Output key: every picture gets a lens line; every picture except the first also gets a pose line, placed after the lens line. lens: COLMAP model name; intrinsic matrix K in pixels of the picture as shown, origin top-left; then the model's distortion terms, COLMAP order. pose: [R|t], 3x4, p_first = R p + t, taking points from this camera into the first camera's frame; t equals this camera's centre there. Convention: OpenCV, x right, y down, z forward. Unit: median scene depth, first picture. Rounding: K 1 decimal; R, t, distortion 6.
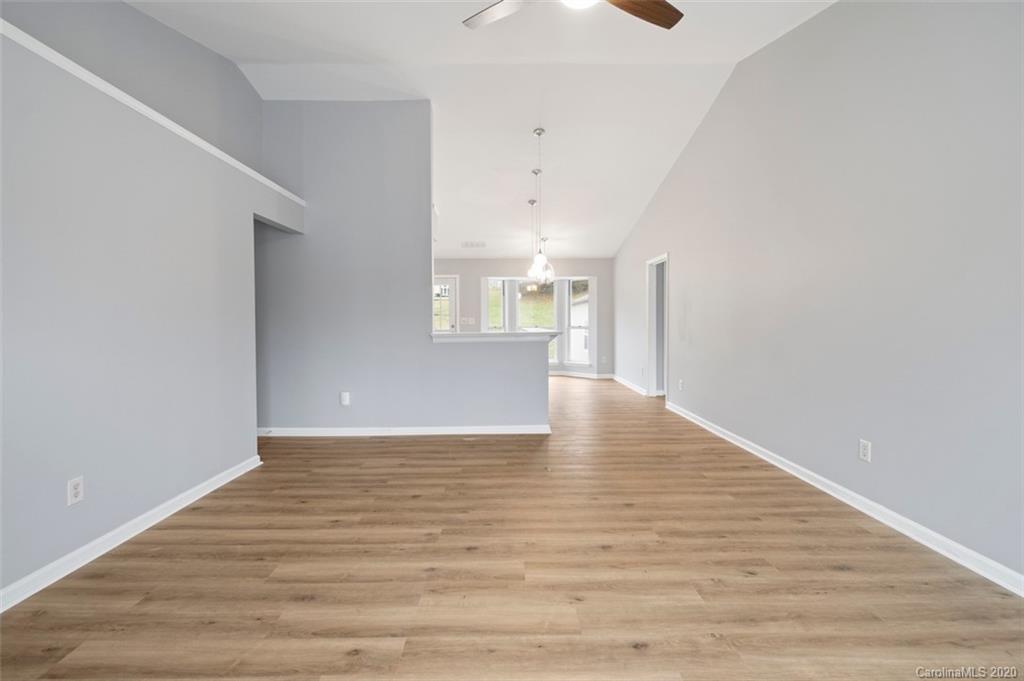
lens RADIAL K [[438.8, 0, 509.8], [0, 438.8, 328.6], [0, 0, 1]] dist [-0.006680, 0.001858]
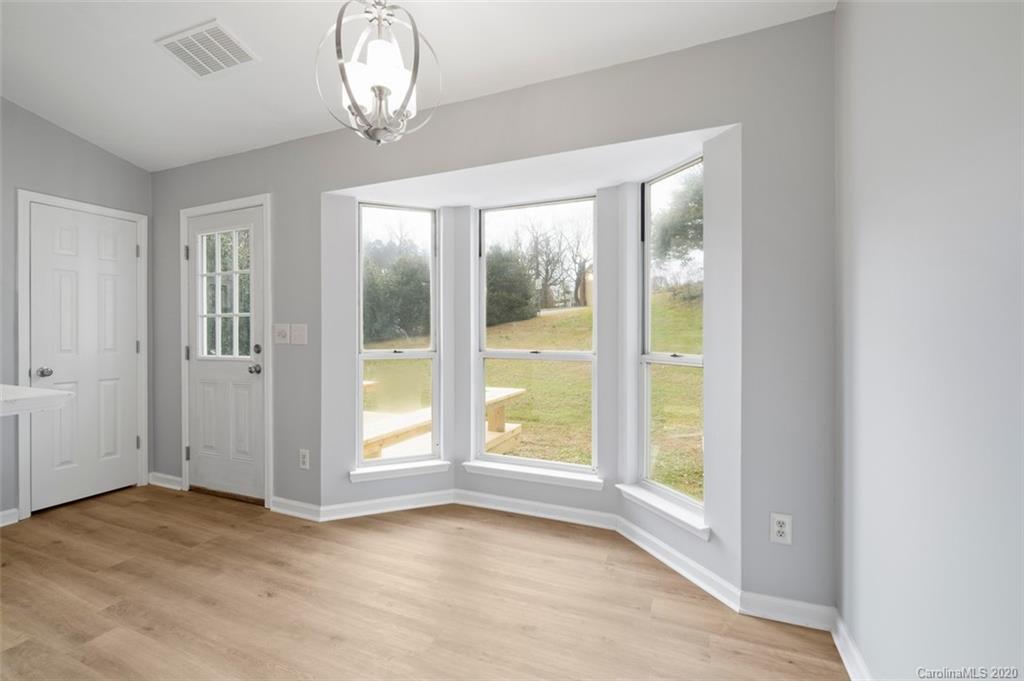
lens RADIAL K [[438.8, 0, 515.4], [0, 438.8, 334.1], [0, 0, 1]] dist [-0.006680, 0.001858]
pose [[0.915214, 0.003231, -0.402956, 0.632585], [-0.010433, 0.999823, -0.015679, -0.047051], [0.402834, 0.018553, 0.915085, 2.622656]]
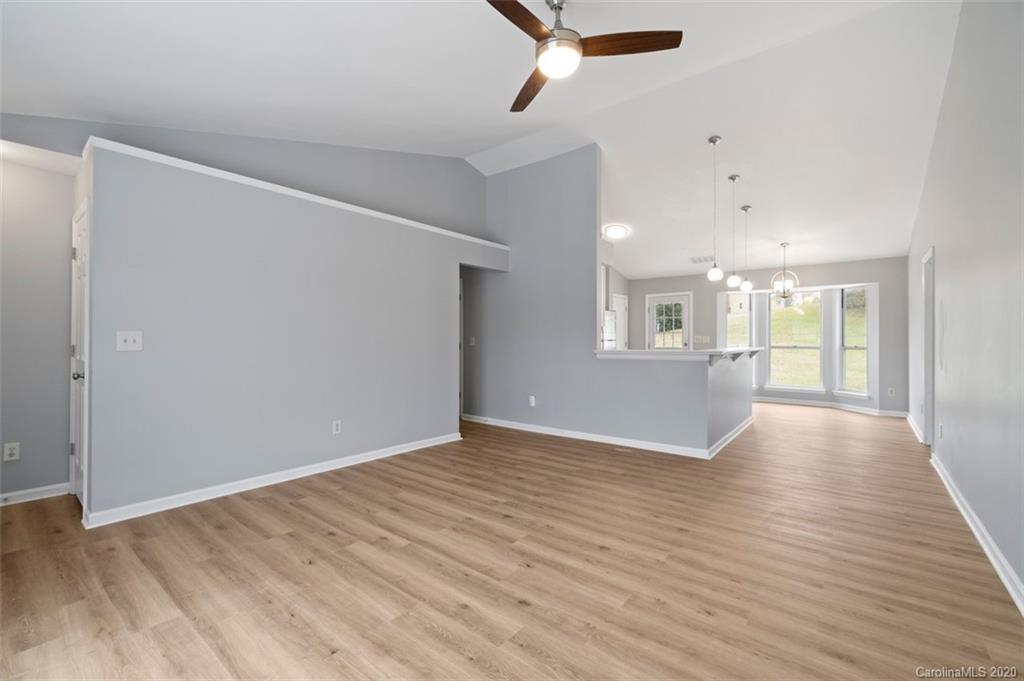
lens RADIAL K [[438.8, 0, 511.5], [0, 438.8, 336.8], [0, 0, 1]] dist [-0.006680, 0.001858]
pose [[0.772886, 0.002663, -0.634539, 0.642082], [-0.016358, 0.999742, -0.015730, -0.003037], [0.634334, 0.022537, 0.772731, 0.003702]]
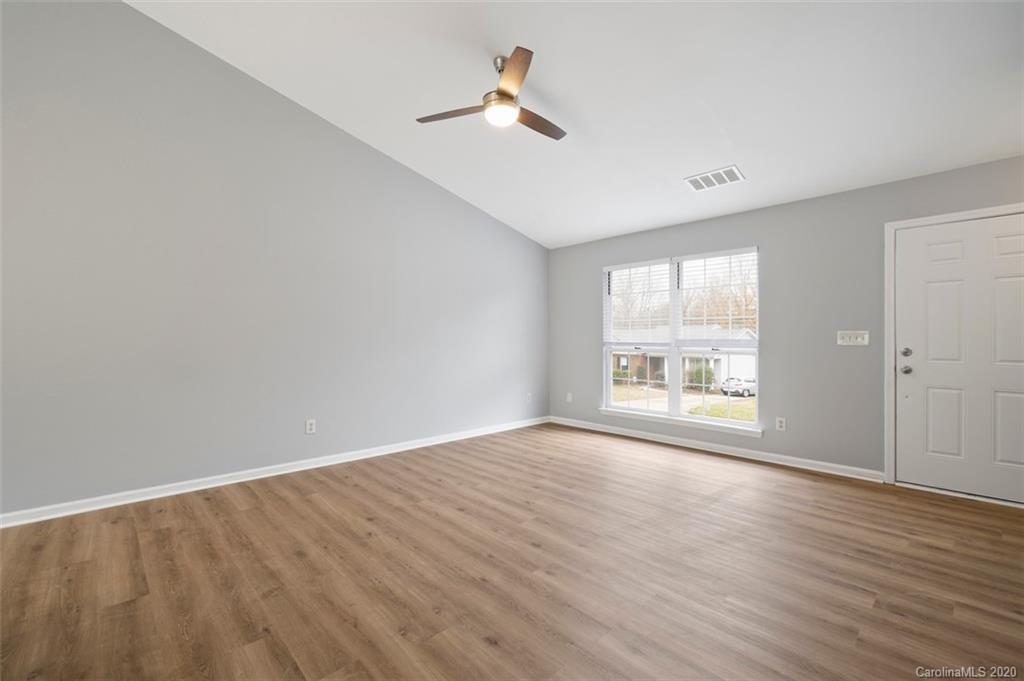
lens RADIAL K [[438.8, 0, 508.1], [0, 438.8, 342.2], [0, 0, 1]] dist [-0.006680, 0.001858]
pose [[-0.668835, -0.003175, 0.743404, -0.742258], [0.014919, 0.999732, 0.017693, -0.018414], [-0.743261, 0.022925, -0.668609, 1.546971]]
